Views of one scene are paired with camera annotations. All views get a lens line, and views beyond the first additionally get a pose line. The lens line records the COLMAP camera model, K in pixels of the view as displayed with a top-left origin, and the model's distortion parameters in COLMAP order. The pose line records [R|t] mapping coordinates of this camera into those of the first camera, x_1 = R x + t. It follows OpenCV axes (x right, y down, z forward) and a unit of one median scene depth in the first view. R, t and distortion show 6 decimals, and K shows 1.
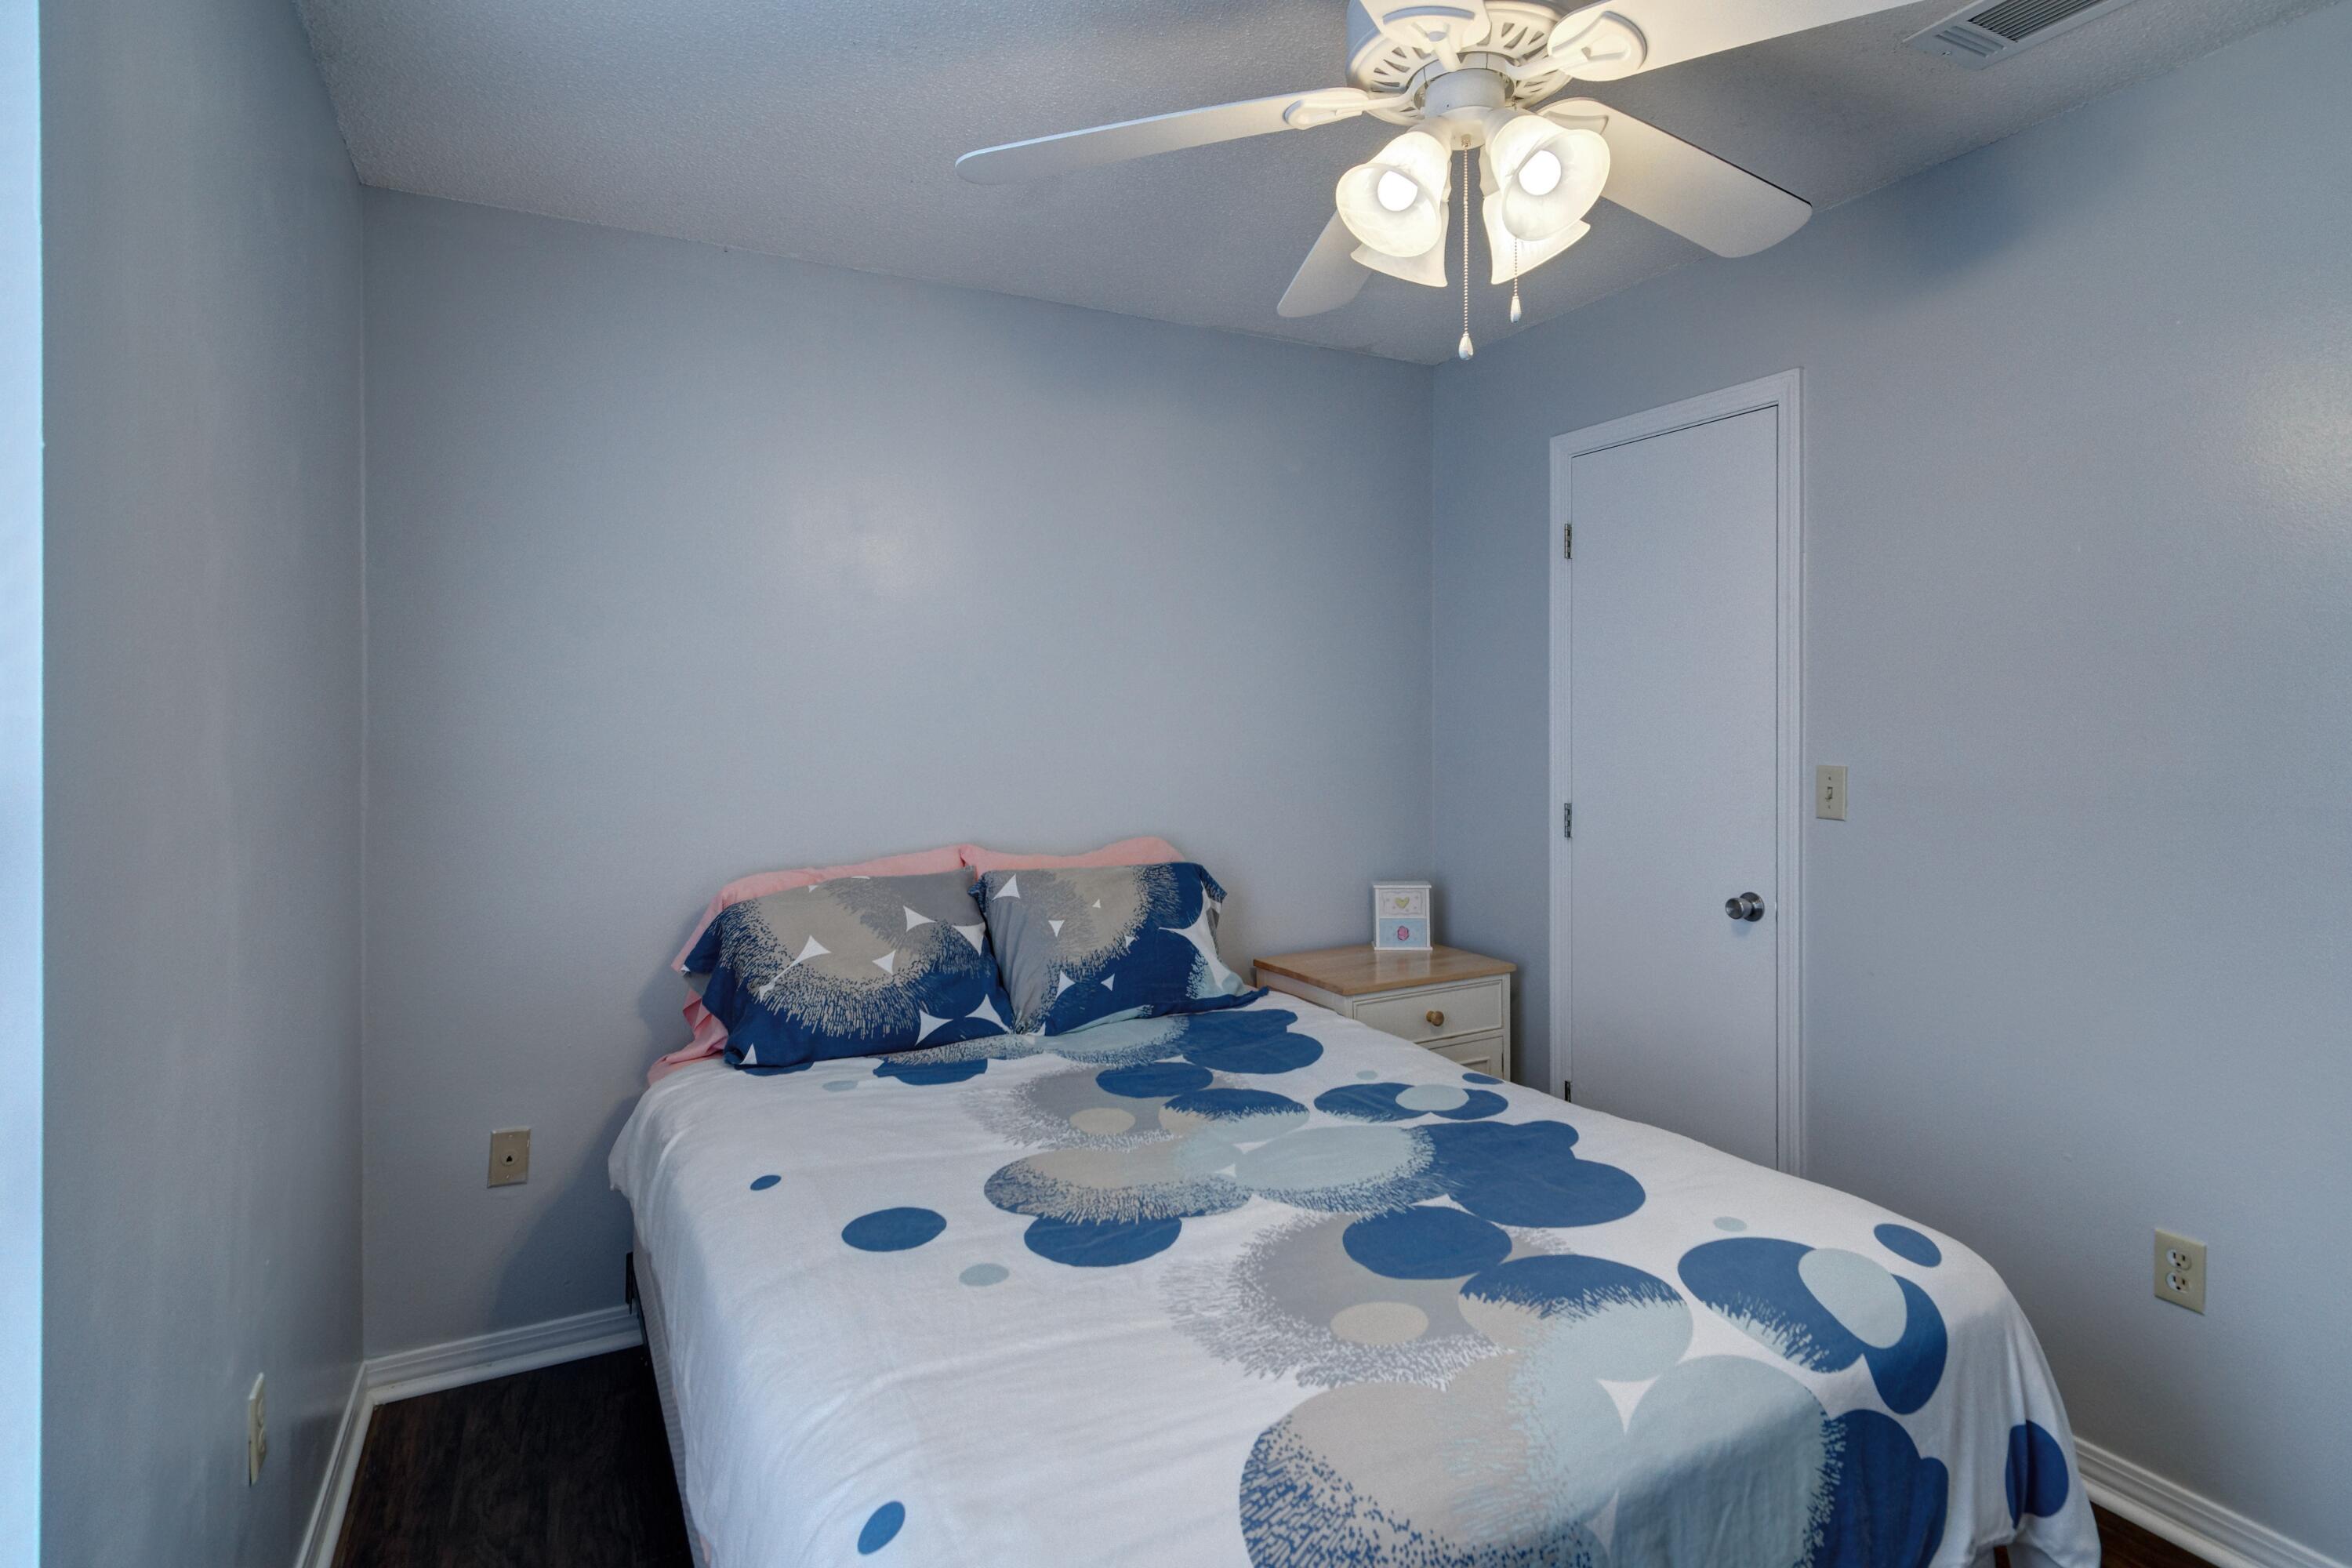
lens RADIAL K [[1178.7, 0, 1180.8], [0, 1178.7, 719.1], [0, 0, 1]] dist [0.004219, -0.000402]
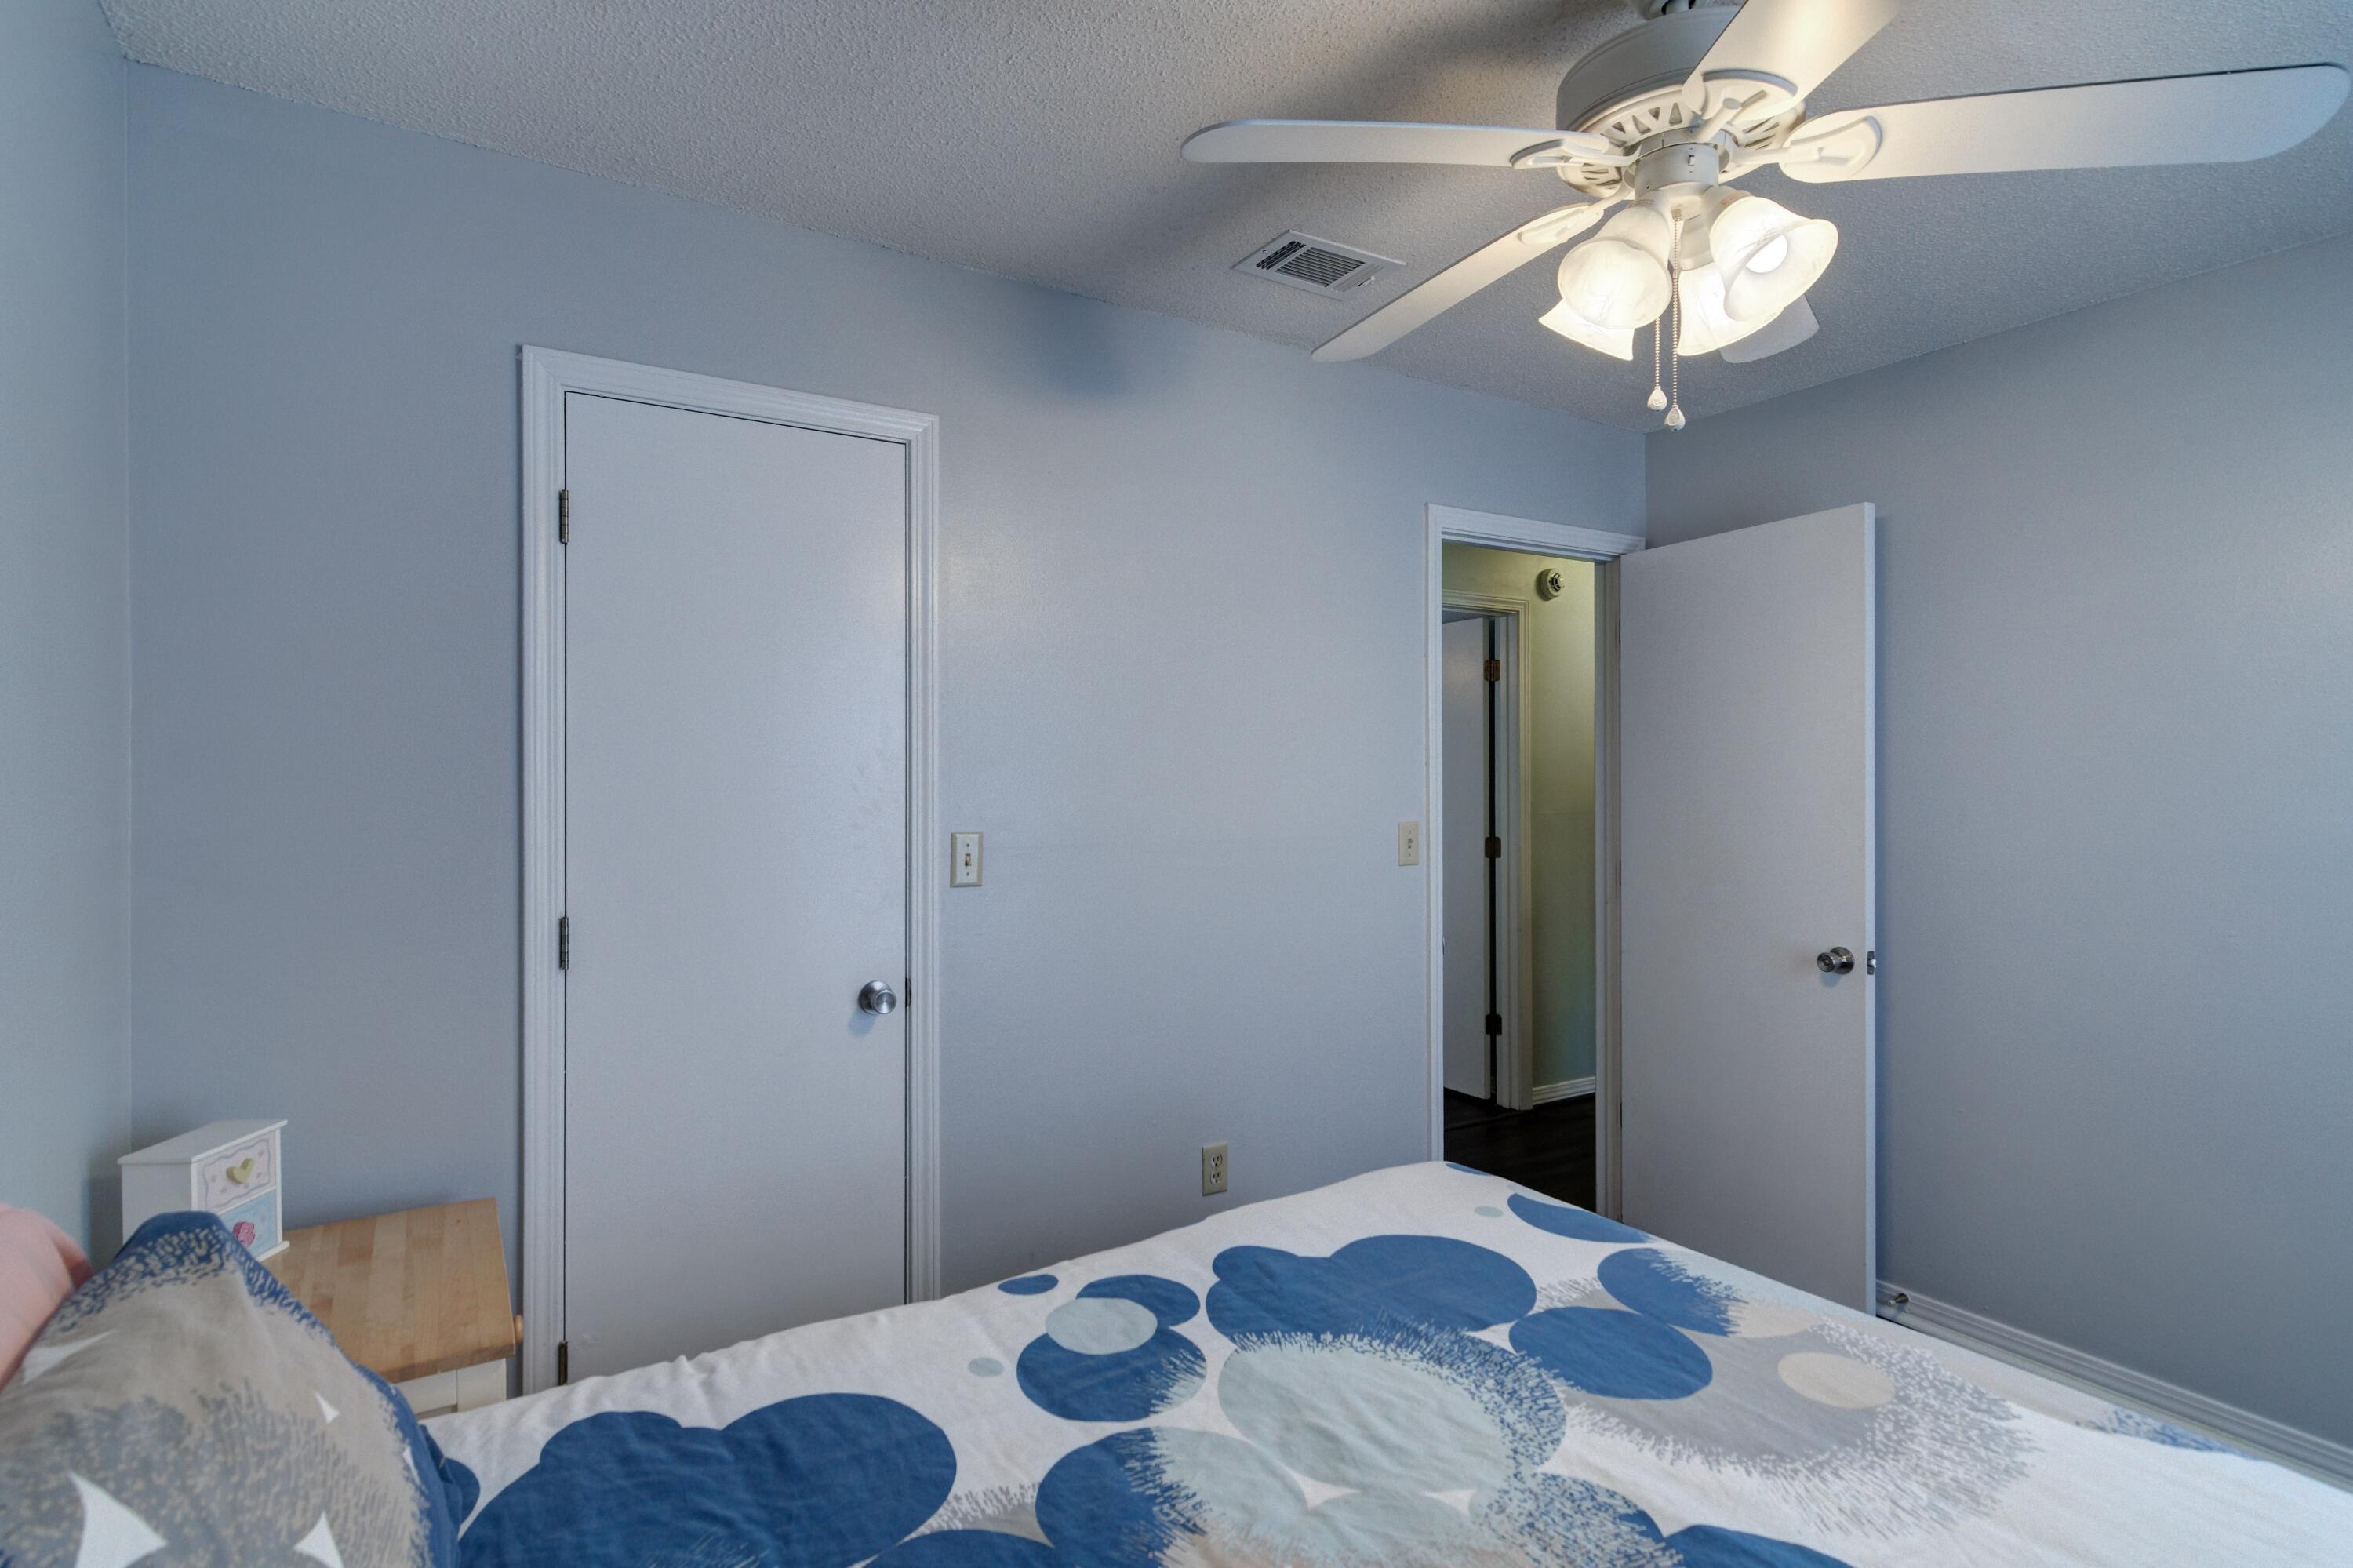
lens RADIAL K [[1196.4, 0, 1122.5], [0, 1196.4, 780.2], [0, 0, 1]] dist [0.000348, -0.000145]
pose [[-0.067169, -0.005962, 0.997724, -0.539351], [0.006552, 0.999958, 0.006417, -0.011129], [-0.997720, 0.006969, -0.067127, 1.106729]]
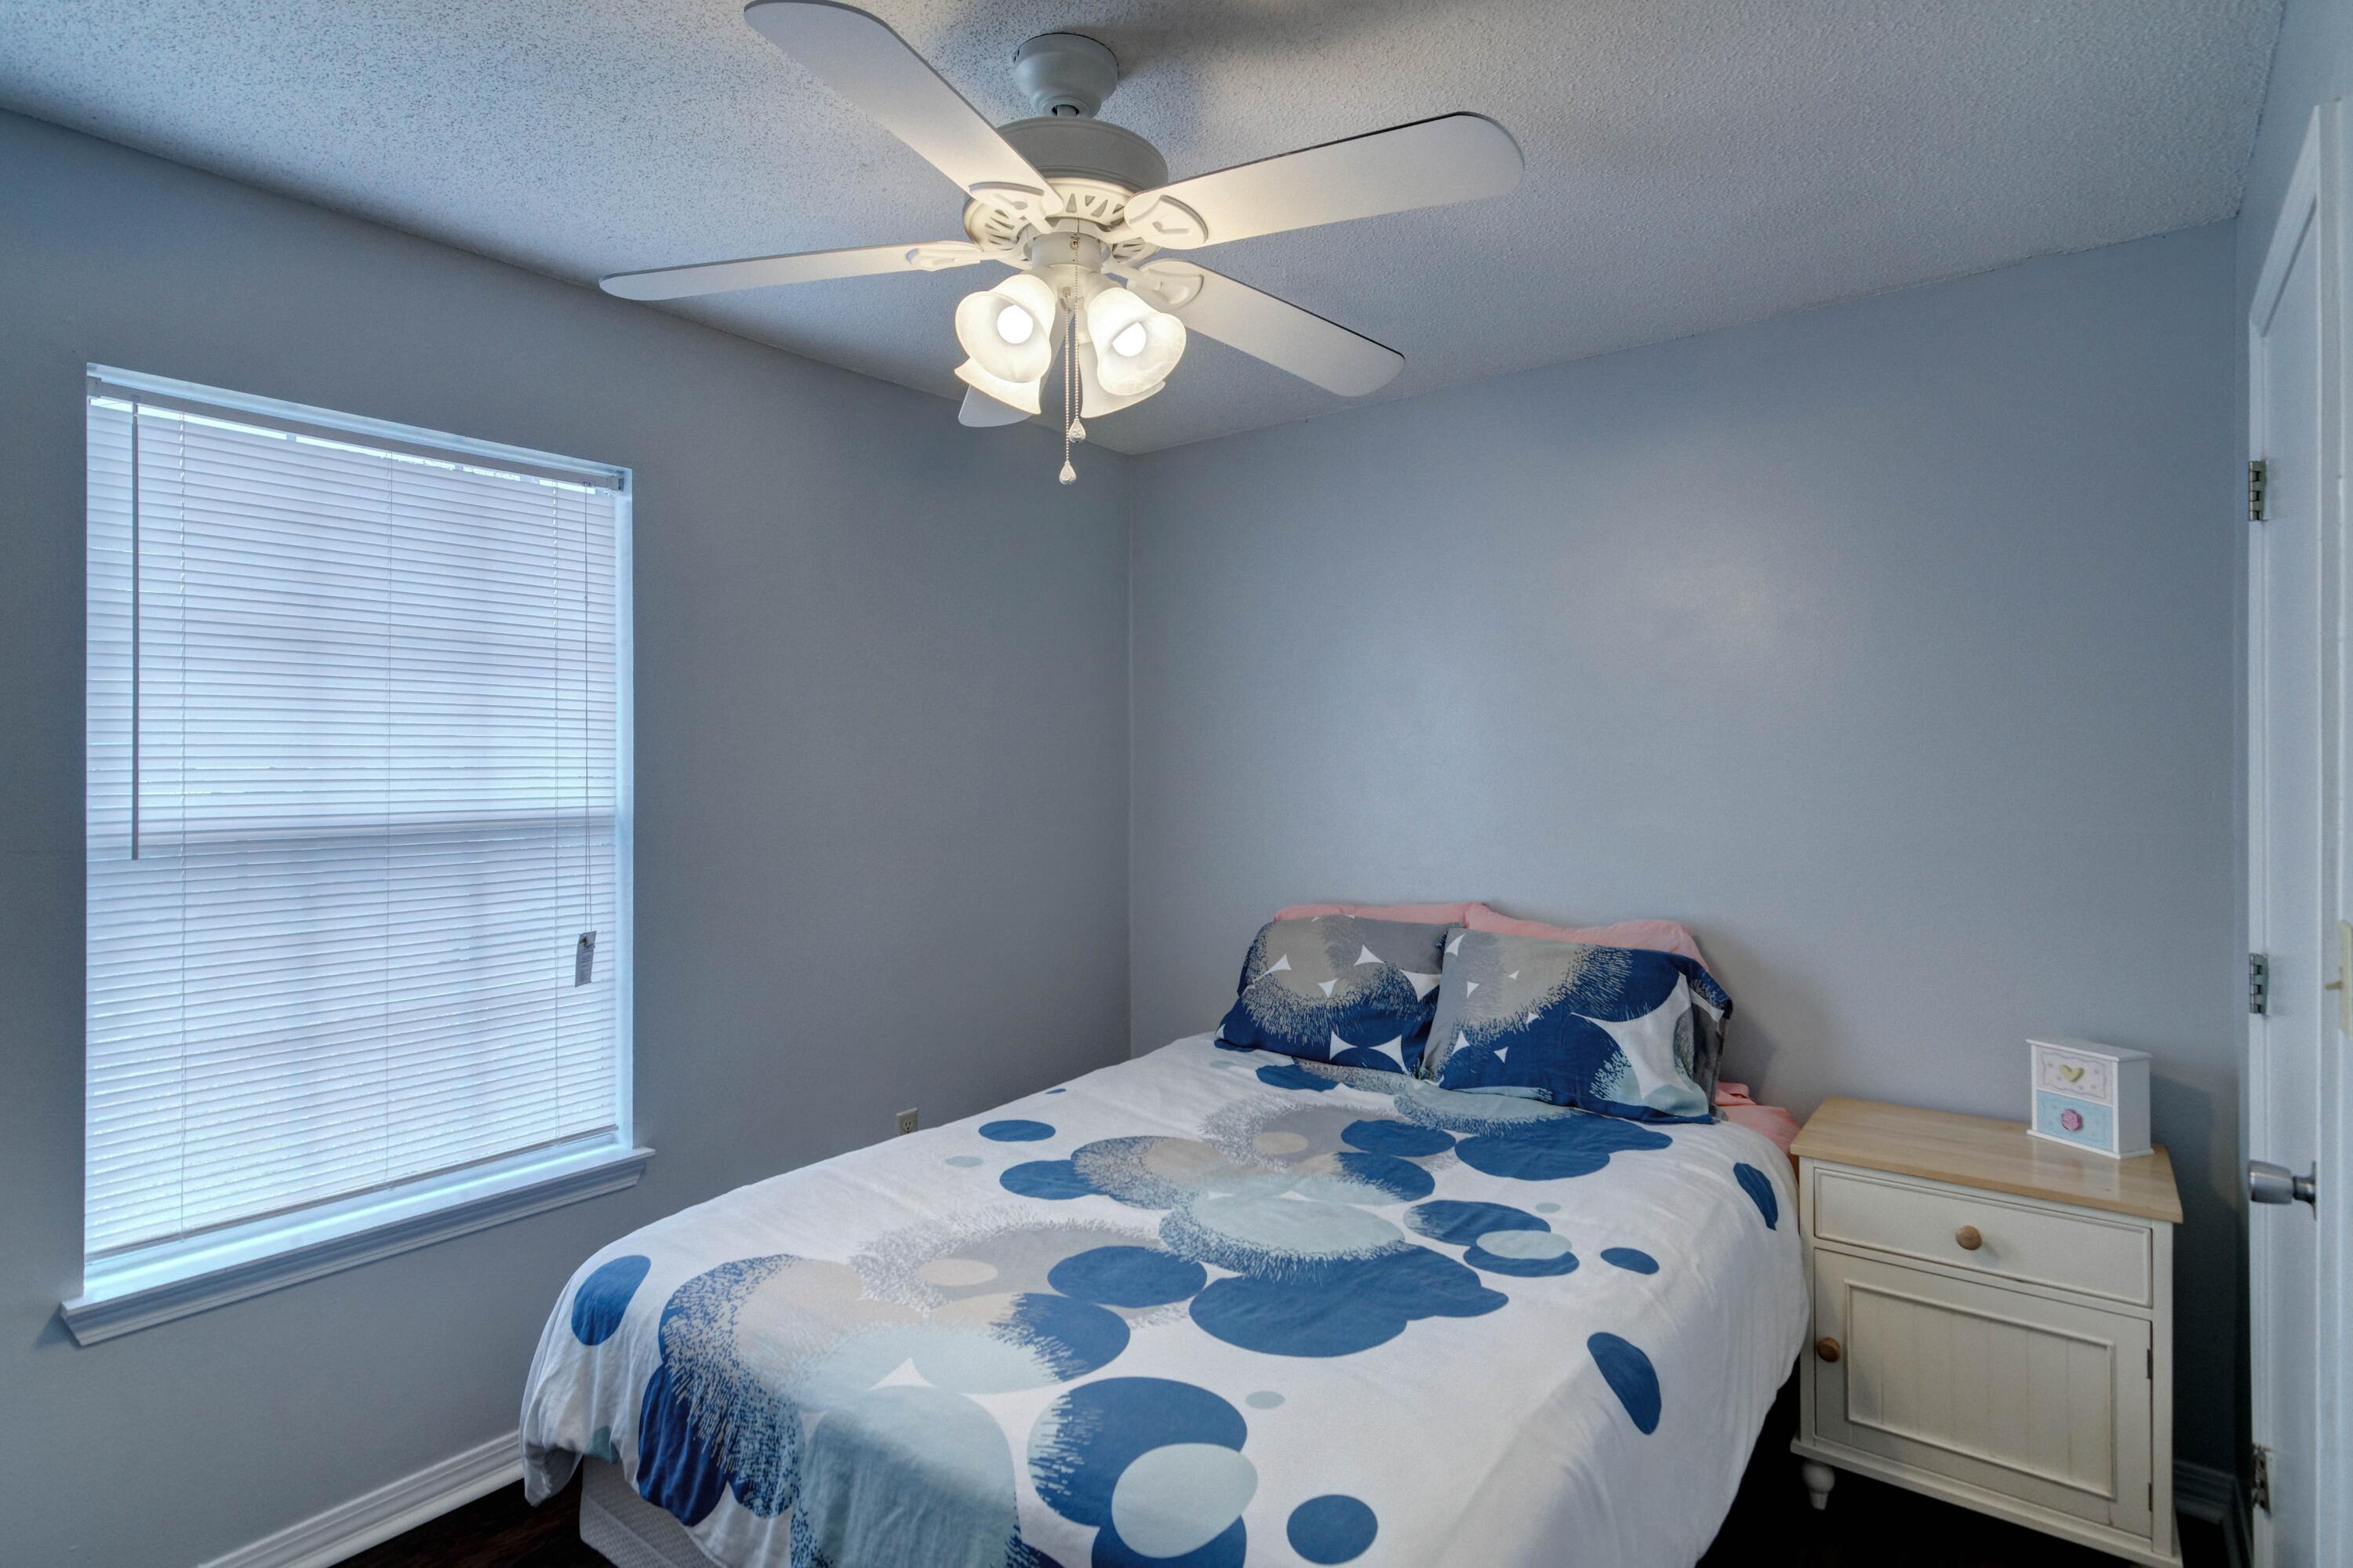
lens RADIAL K [[1137.6, 0, 1174.2], [0, 1137.6, 784.8], [0, 0, 1]] dist [0.001840, -0.000146]
pose [[0.430796, 0.020444, -0.902218, 0.899289], [-0.006385, 0.999787, 0.019606, -0.026119], [0.902427, -0.002685, 0.430835, 0.449880]]
